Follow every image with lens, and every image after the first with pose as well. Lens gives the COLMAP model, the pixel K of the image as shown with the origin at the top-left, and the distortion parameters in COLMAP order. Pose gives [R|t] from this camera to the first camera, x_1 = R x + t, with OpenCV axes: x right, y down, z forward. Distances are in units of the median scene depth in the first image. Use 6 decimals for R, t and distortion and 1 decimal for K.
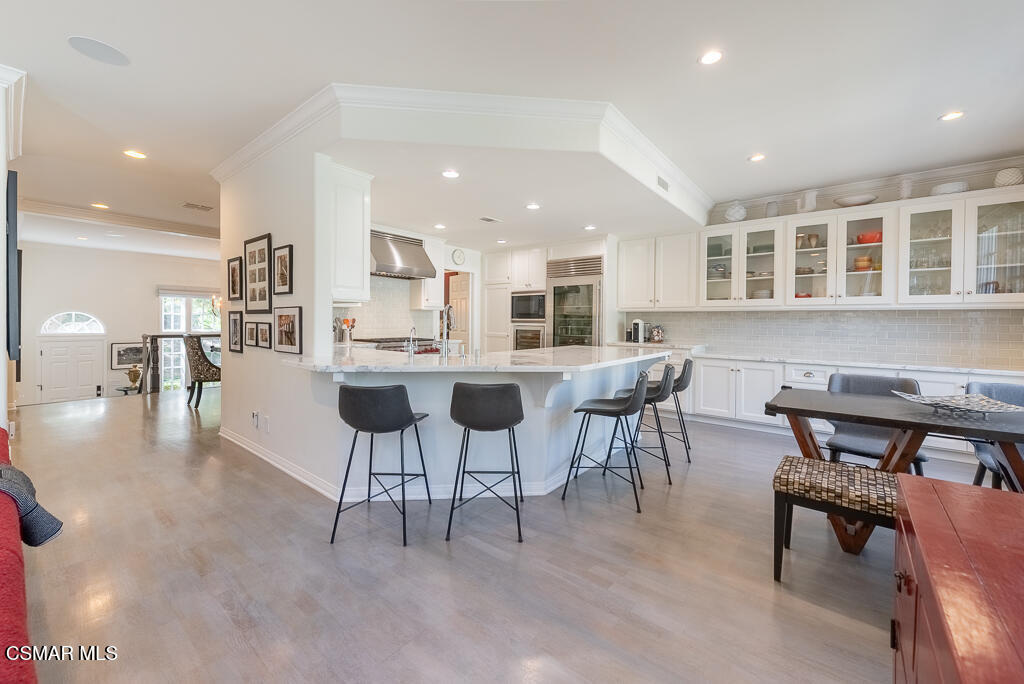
lens RADIAL K [[399.0, 0, 514.3], [0, 399.0, 325.6], [0, 0, 1]] dist [0.007360, -0.003385]
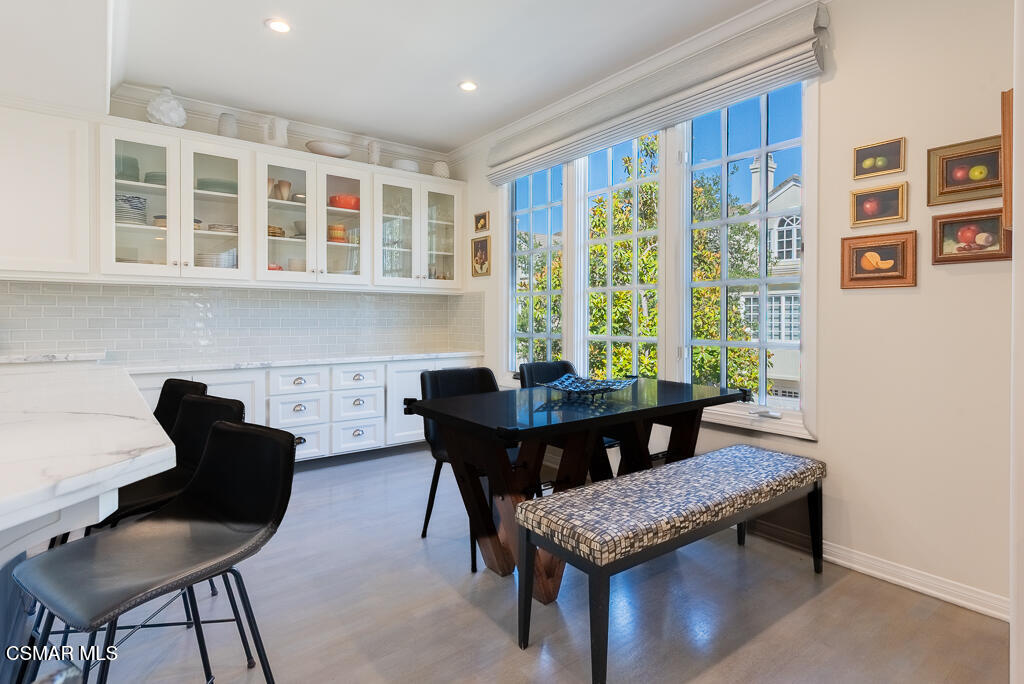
lens RADIAL K [[525.5, 0, 514.1], [0, 525.5, 326.7], [0, 0, 1]] dist [0.011571, -0.004766]
pose [[0.234241, -0.027265, 0.971796, -0.062846], [0.010662, 0.999619, 0.025475, 0.007794], [-0.972120, 0.004394, 0.234442, 0.367026]]
